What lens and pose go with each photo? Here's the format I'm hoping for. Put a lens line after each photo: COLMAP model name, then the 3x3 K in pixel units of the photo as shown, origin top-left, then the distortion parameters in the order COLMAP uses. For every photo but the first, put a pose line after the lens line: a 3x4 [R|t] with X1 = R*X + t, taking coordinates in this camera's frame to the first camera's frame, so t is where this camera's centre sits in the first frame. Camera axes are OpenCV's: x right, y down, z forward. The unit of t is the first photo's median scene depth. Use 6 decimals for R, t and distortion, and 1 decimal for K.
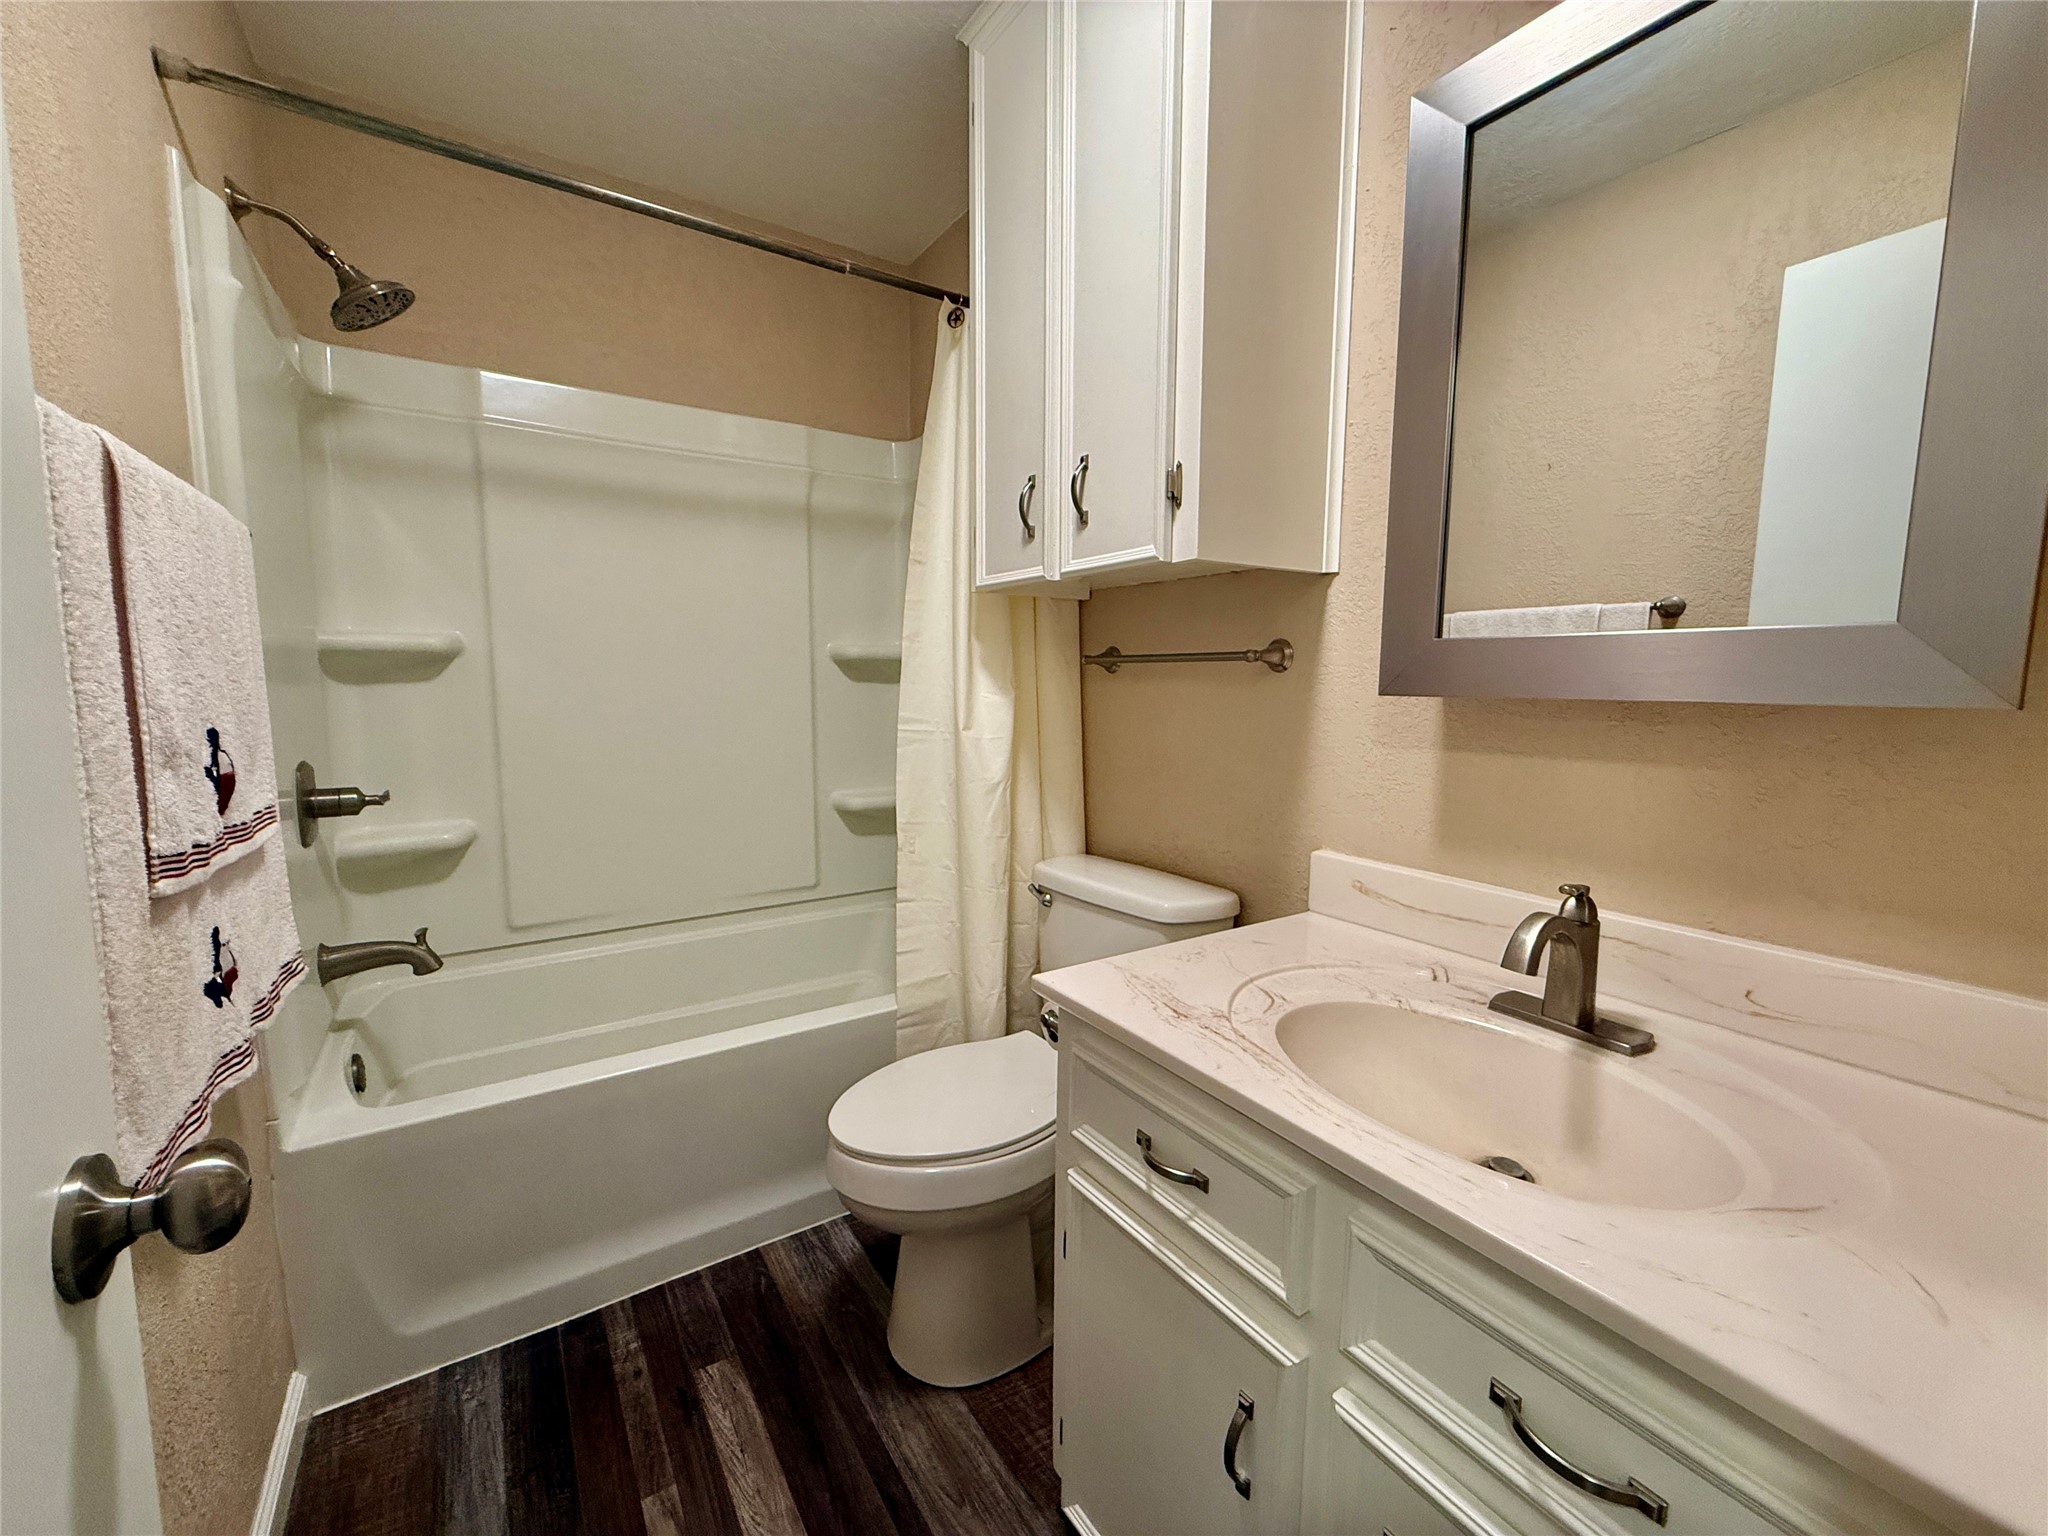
lens RADIAL K [[816.5, 0, 1018.3], [0, 816.5, 767.8], [0, 0, 1]] dist [-0.000969, -0.000208]
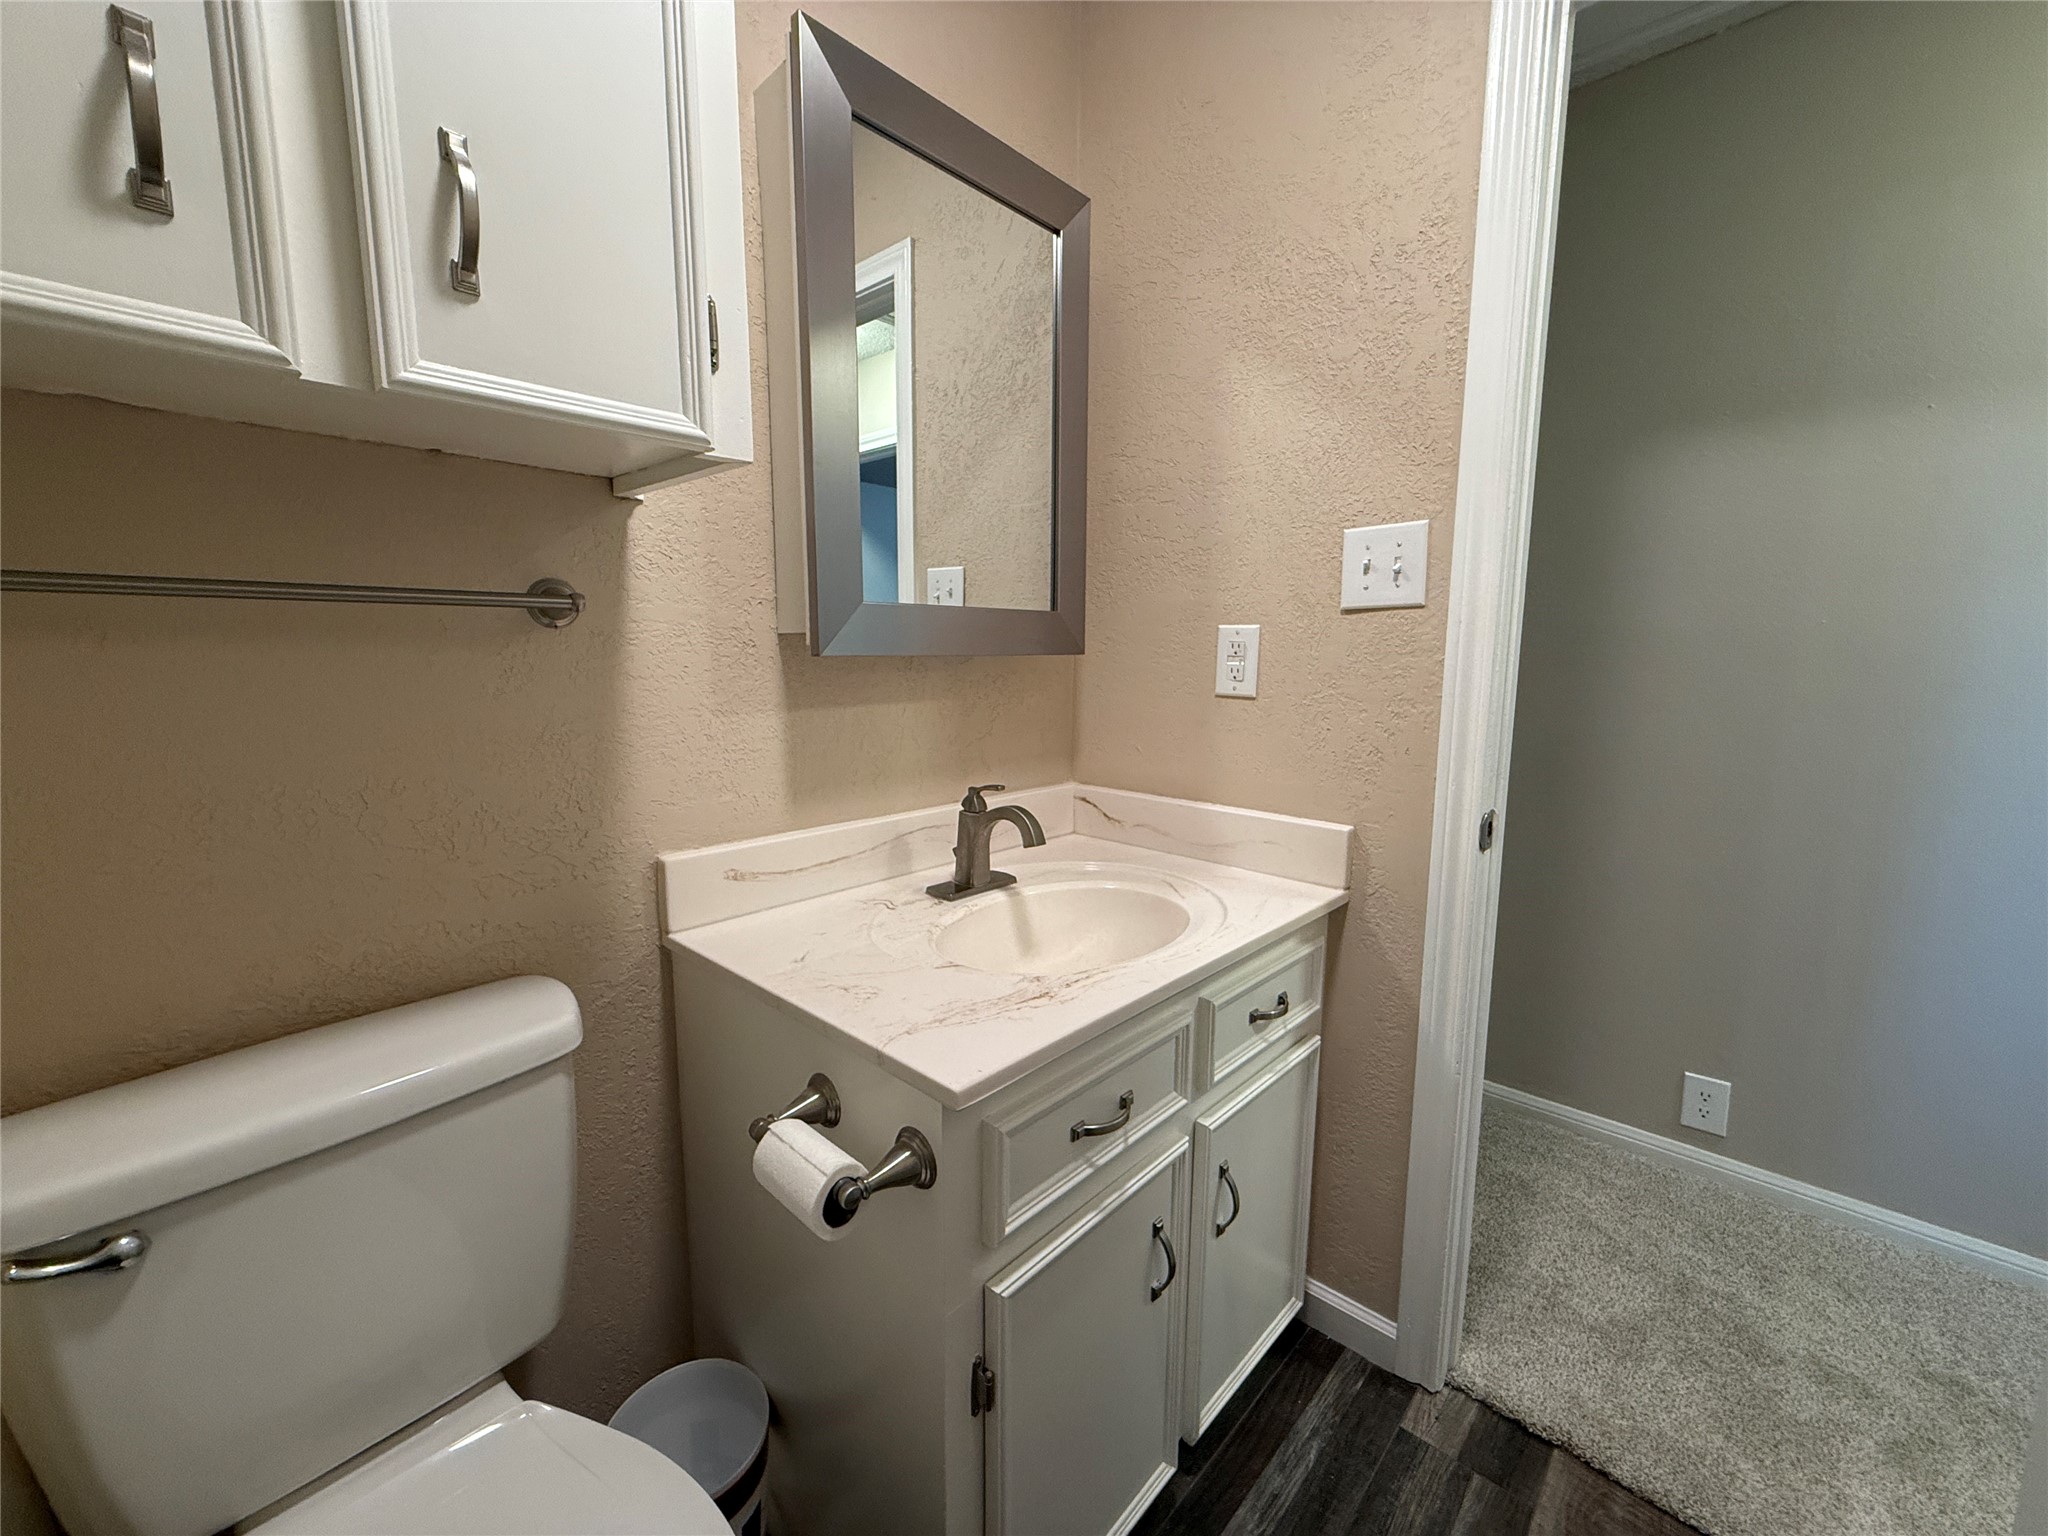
lens RADIAL K [[816.5, 0, 1018.3], [0, 816.5, 767.8], [0, 0, 1]] dist [-0.000969, -0.000208]
pose [[-0.229491, -0.147906, 0.962007, -0.561579], [0.104187, 0.978974, 0.175369, -0.105312], [-0.967718, 0.140474, -0.209256, 1.004044]]
